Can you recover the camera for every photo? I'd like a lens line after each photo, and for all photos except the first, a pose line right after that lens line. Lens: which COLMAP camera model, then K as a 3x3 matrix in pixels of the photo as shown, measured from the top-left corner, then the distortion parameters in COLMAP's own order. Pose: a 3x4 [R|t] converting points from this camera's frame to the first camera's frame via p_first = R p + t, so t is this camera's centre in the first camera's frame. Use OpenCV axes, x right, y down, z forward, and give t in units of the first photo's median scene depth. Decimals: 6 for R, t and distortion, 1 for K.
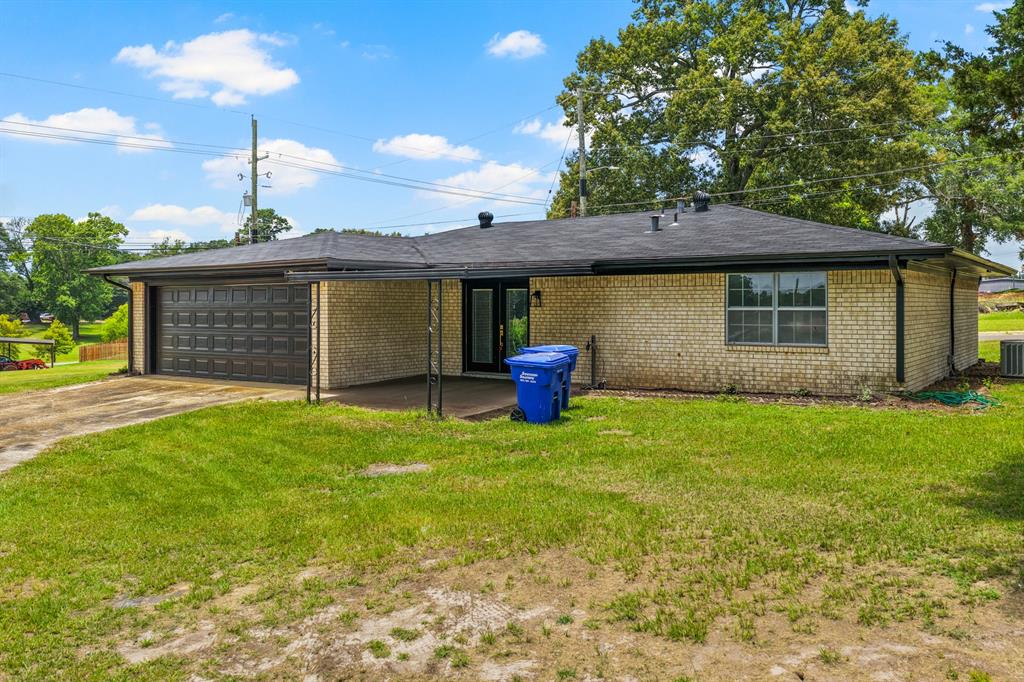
lens RADIAL K [[853.0, 0, 512.0], [0, 853.0, 341.0], [0, 0, 1]] dist [-0.003243, -0.004542]
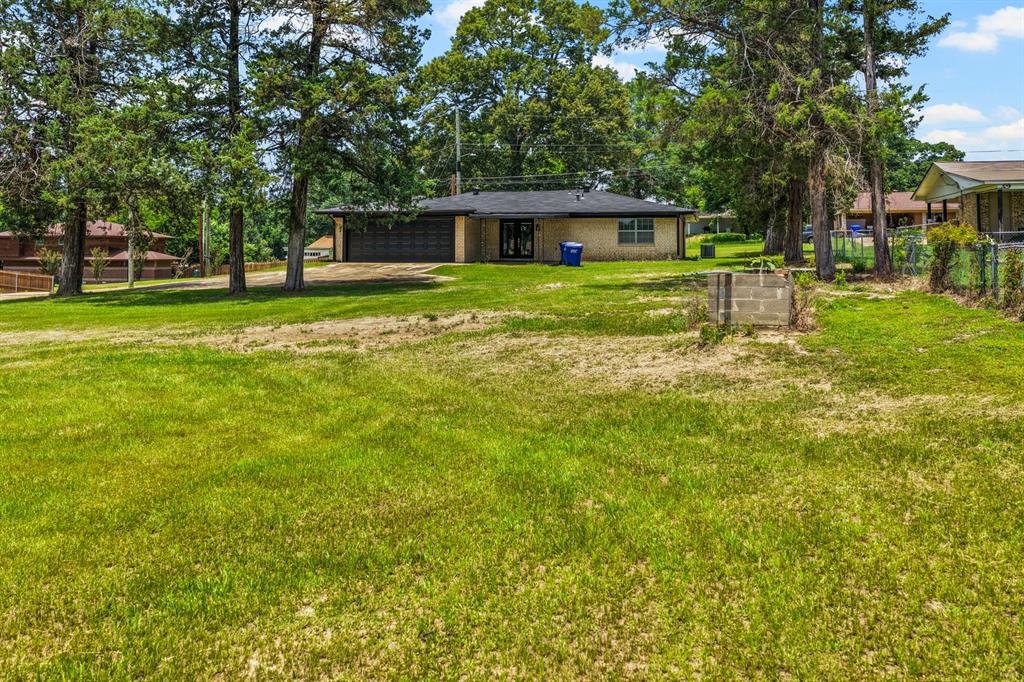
lens RADIAL K [[853.0, 0, 512.0], [0, 853.0, 341.0], [0, 0, 1]] dist [-0.003243, -0.004542]
pose [[0.927302, -0.030825, 0.373043, -1.125292], [0.009045, 0.998158, 0.059996, 0.151065], [-0.374205, -0.052260, 0.925872, -1.477772]]
